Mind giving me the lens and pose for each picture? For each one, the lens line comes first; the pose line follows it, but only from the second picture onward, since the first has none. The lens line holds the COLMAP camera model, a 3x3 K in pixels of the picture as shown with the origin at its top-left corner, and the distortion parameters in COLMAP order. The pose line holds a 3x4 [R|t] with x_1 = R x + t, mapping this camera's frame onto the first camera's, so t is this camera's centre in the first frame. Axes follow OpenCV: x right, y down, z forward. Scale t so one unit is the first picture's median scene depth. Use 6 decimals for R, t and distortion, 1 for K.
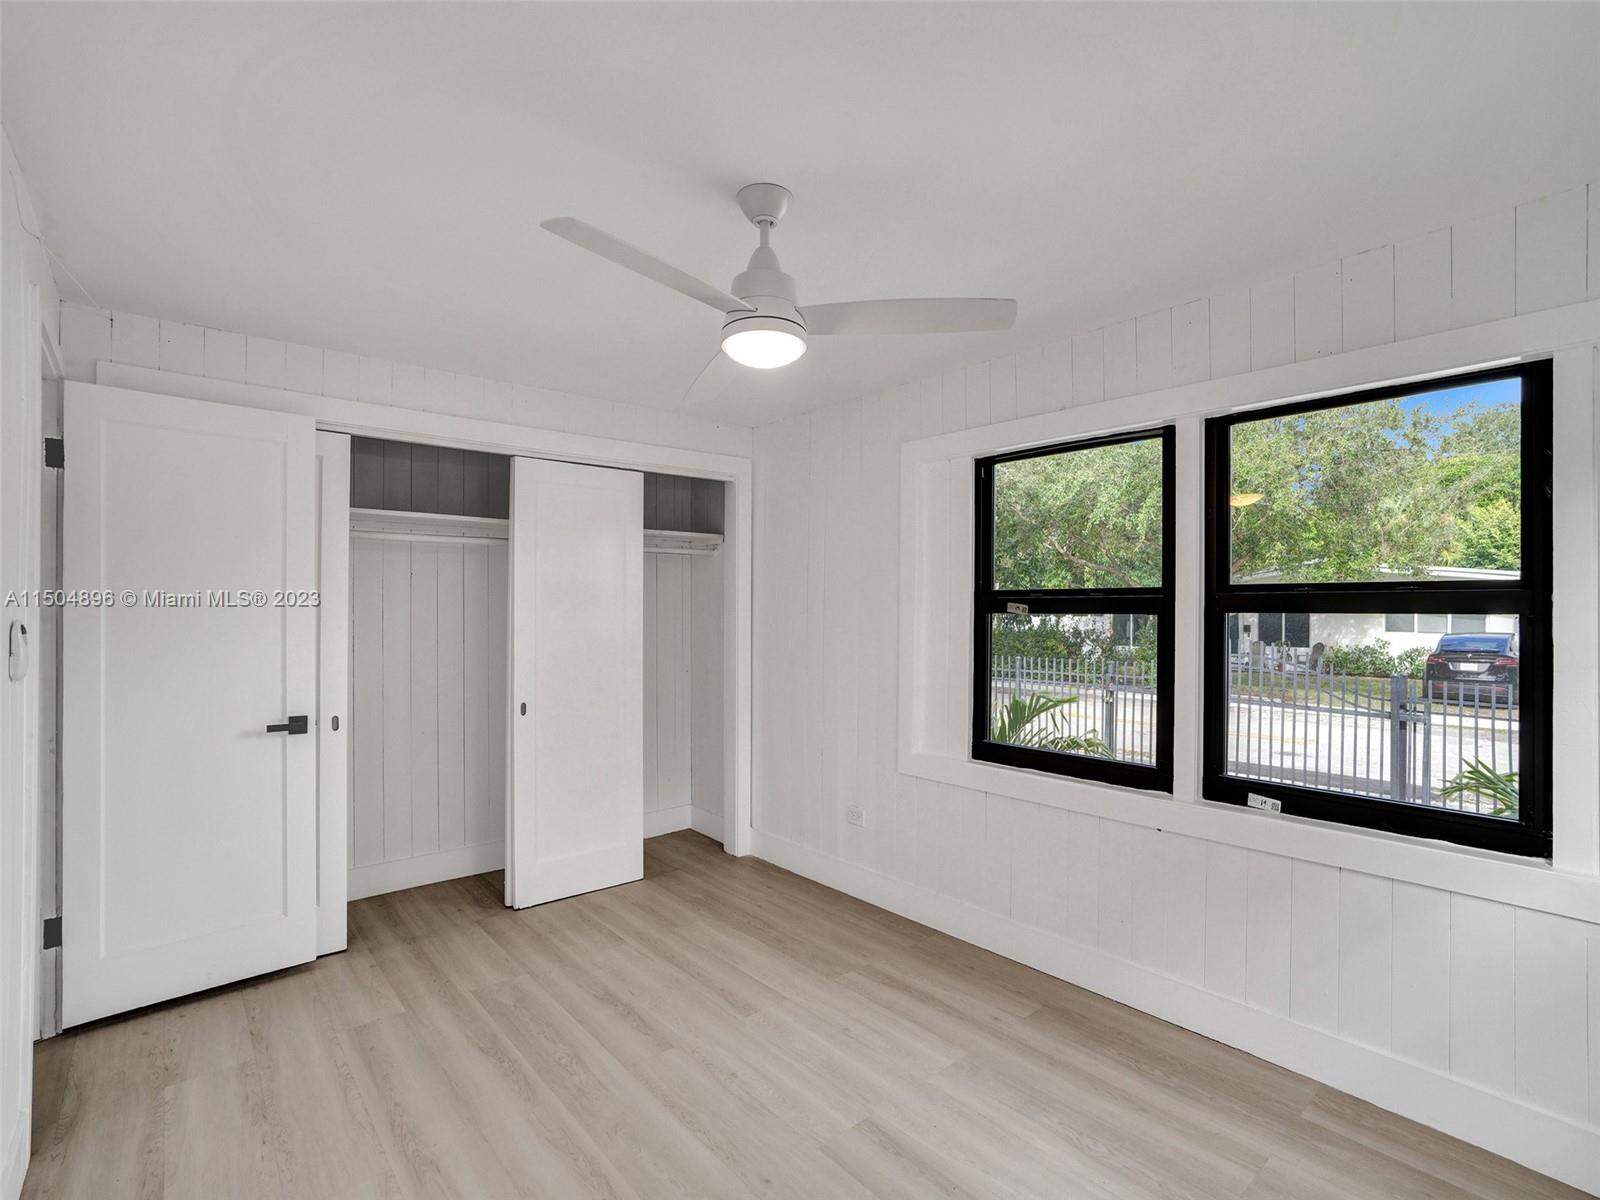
lens RADIAL K [[741.8, 0, 814.6], [0, 741.8, 604.8], [0, 0, 1]] dist [-0.025569, 0.001960]
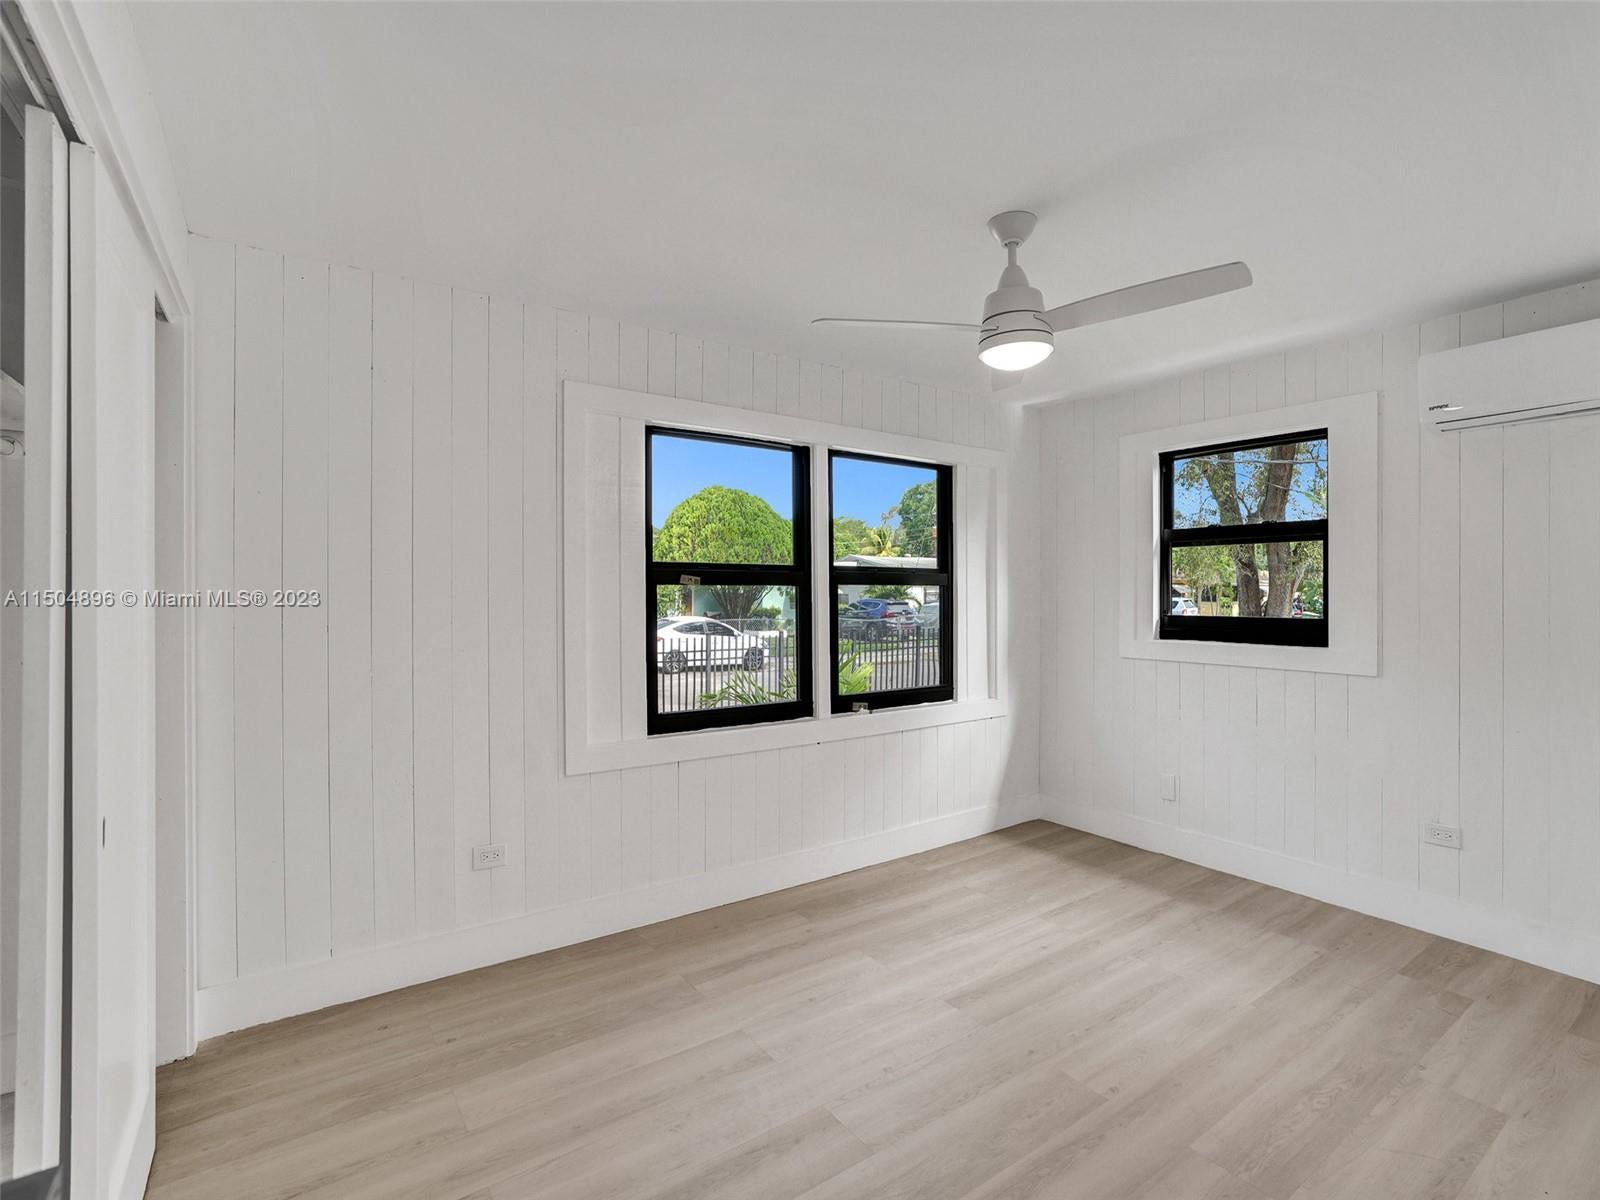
lens RADIAL K [[741.8, 0, 813.8], [0, 741.8, 600.3], [0, 0, 1]] dist [-0.025569, 0.001960]
pose [[0.128388, -0.017475, 0.991570, -0.903952], [-0.011073, 0.999757, 0.019053, 0.013640], [-0.991662, -0.013426, 0.128163, 0.840503]]
